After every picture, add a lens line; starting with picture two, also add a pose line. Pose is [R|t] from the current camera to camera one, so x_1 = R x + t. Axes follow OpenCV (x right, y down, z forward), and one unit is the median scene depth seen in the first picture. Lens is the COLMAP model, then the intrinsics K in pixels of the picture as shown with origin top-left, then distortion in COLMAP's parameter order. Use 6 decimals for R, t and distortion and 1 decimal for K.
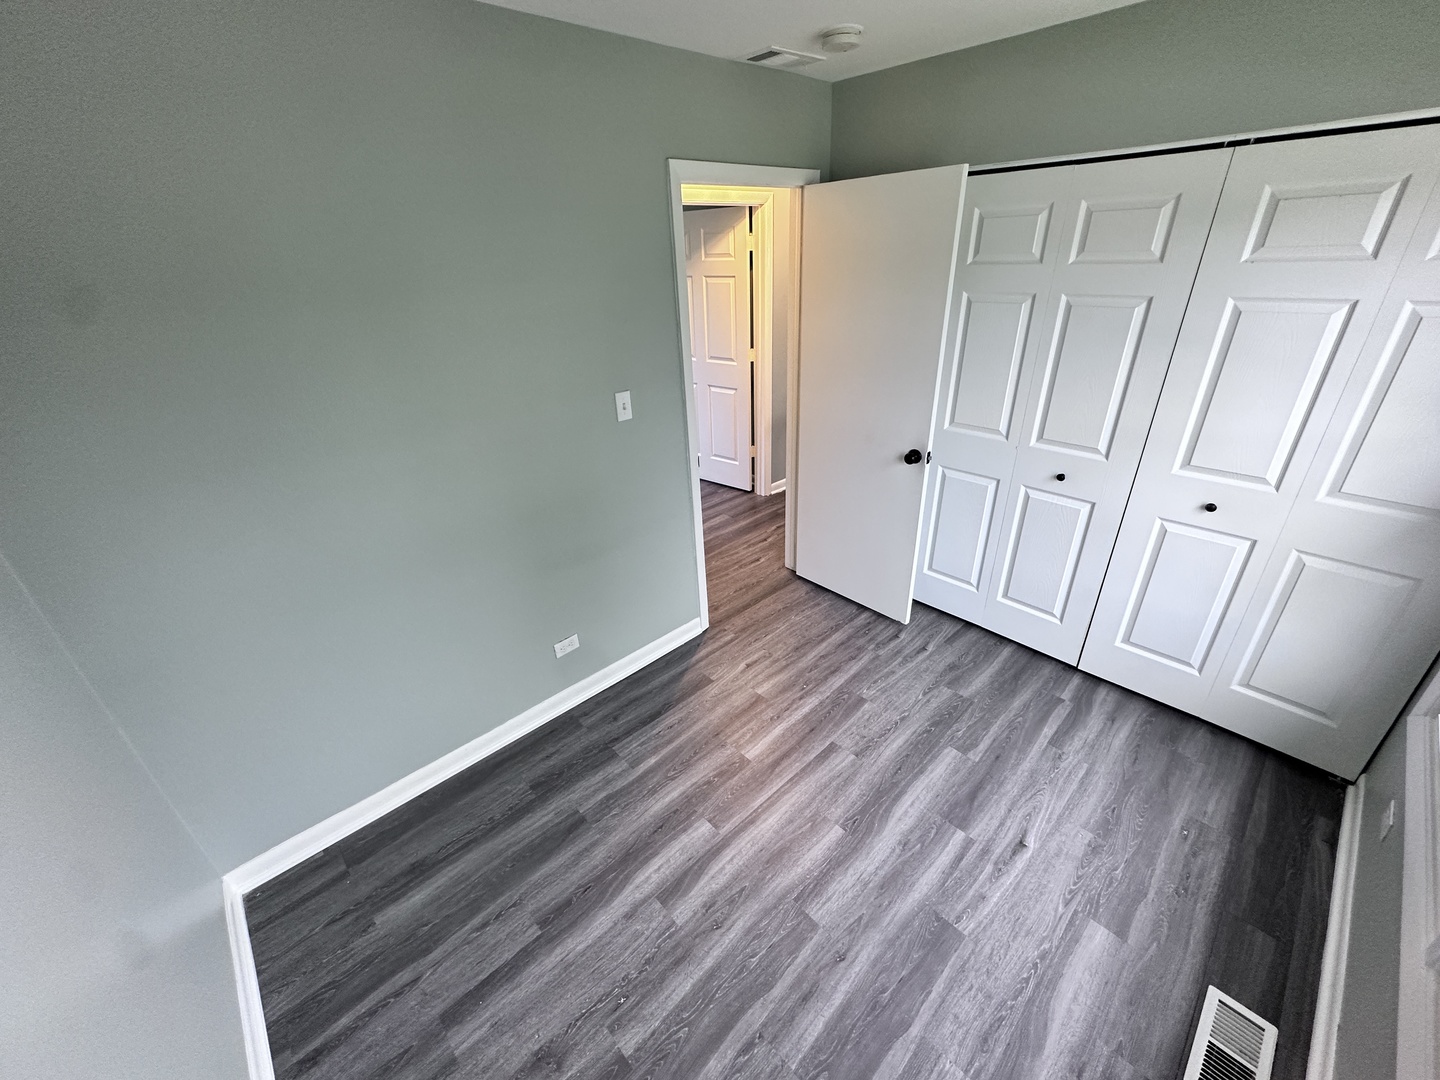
lens RADIAL K [[570.1, 0, 720.4], [0, 570.1, 515.7], [0, 0, 1]] dist [-0.000155, -0.000042]
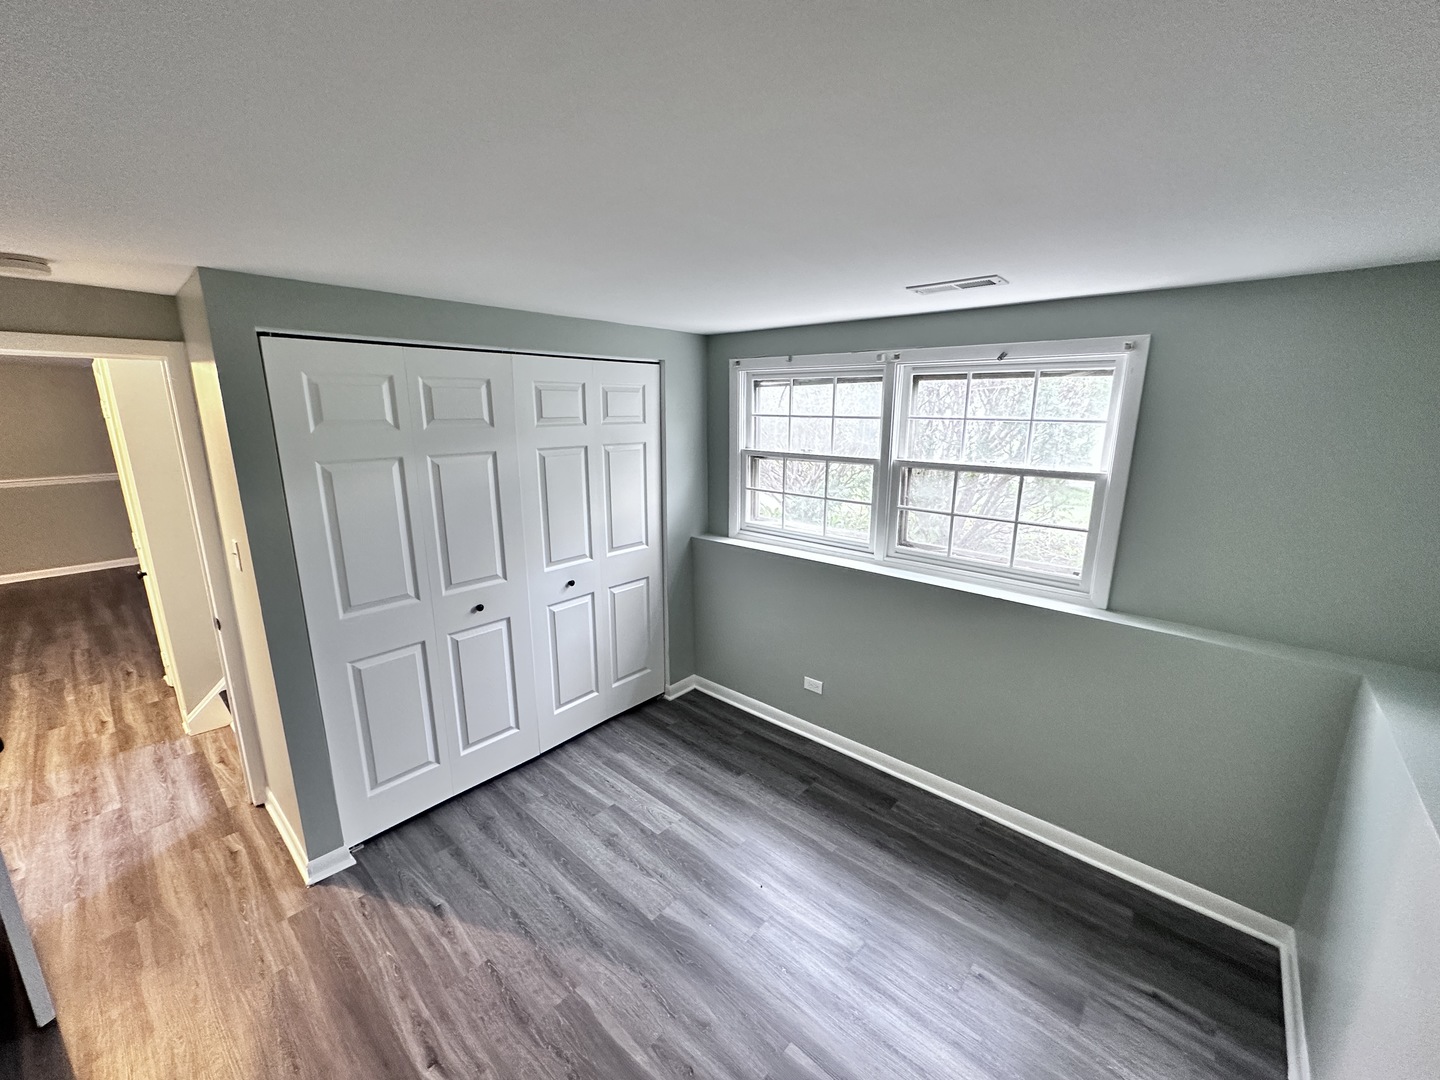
lens RADIAL K [[577.4, 0, 720.0], [0, 577.4, 540.0], [0, 0, 1]] dist [0.000159, -0.000059]
pose [[-0.094508, -0.183633, 0.978441, -0.516157], [0.425829, 0.880933, 0.206464, -0.220124], [-0.899854, 0.436161, -0.005059, 0.532034]]
